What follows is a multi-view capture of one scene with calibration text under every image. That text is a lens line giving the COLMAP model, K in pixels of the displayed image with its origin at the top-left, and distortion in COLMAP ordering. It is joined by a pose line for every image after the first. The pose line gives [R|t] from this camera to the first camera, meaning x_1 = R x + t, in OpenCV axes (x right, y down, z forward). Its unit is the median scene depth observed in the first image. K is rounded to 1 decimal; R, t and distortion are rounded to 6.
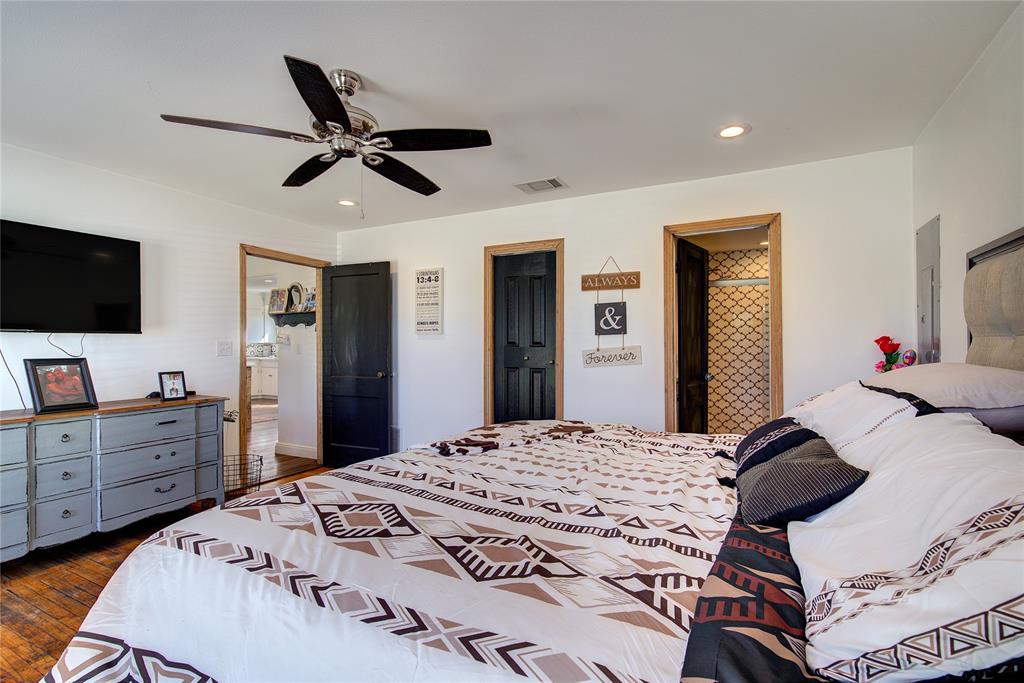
lens RADIAL K [[476.9, 0, 511.1], [0, 476.9, 346.2], [0, 0, 1]] dist [-0.002049, -0.000264]
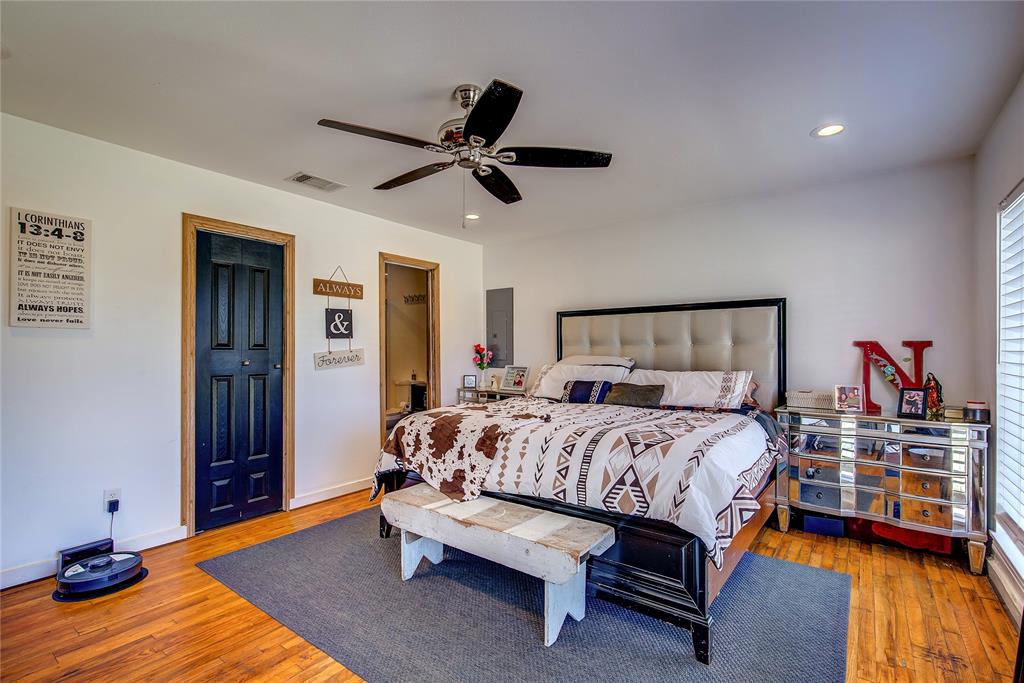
lens RADIAL K [[476.9, 0, 511.1], [0, 476.9, 346.2], [0, 0, 1]] dist [-0.002049, -0.000264]
pose [[0.150020, 0.018246, 0.988515, -0.790288], [0.020003, 0.999569, -0.021486, 0.023711], [-0.988481, 0.022996, 0.149590, 0.453608]]
